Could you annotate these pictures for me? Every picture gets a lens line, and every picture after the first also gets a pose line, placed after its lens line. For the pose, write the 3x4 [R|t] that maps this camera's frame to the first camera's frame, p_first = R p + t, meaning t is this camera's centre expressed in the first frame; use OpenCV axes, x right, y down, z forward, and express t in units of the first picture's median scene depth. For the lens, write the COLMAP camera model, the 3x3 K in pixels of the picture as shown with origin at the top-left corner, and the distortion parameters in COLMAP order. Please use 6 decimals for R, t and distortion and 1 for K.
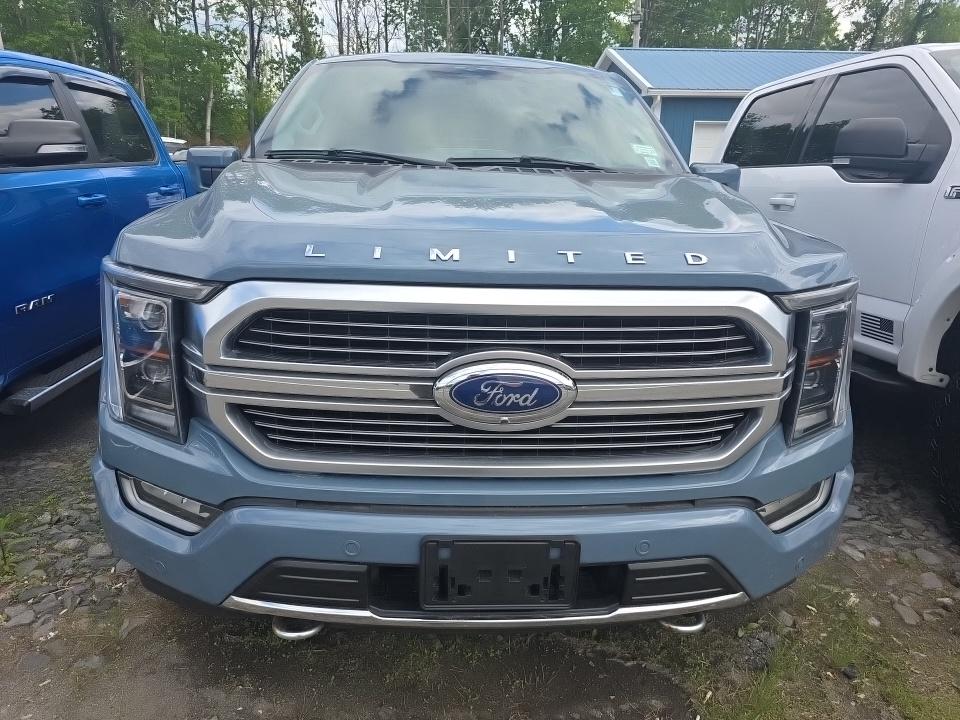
lens RADIAL K [[653.4, 0, 482.1], [0, 653.4, 367.7], [0, 0, 1]] dist [0.019641, -0.004180]
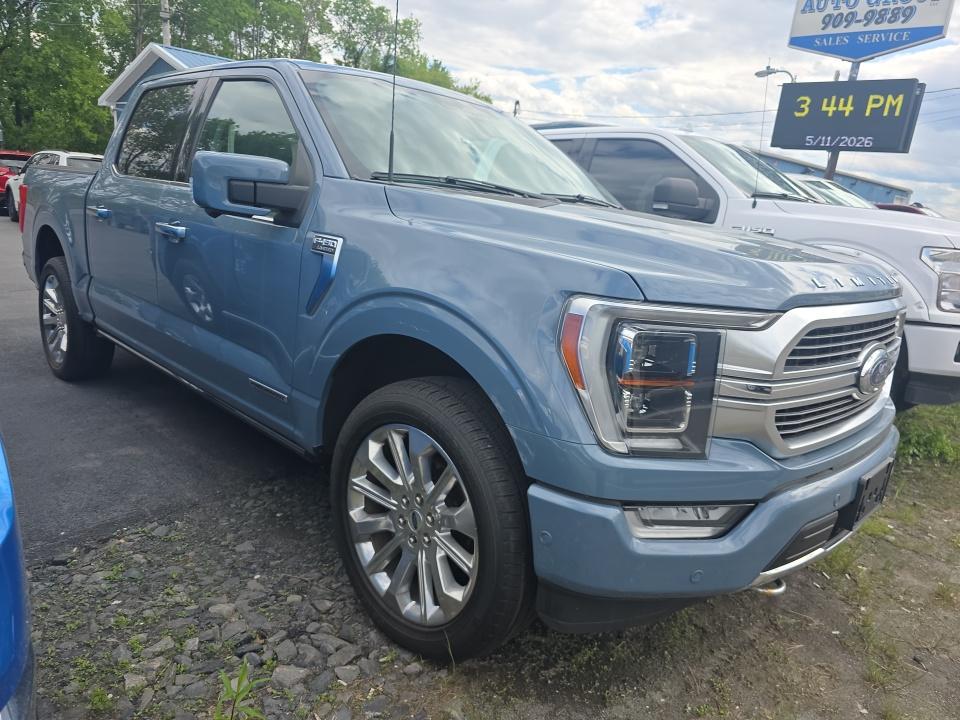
lens RADIAL K [[653.4, 0, 483.1], [0, 653.4, 361.1], [0, 0, 1]] dist [0.019641, -0.004180]
pose [[0.762404, -0.105197, 0.638494, -0.734261], [0.120631, 0.992506, 0.019481, -0.058309], [-0.635758, 0.062170, 0.769381, 0.187625]]
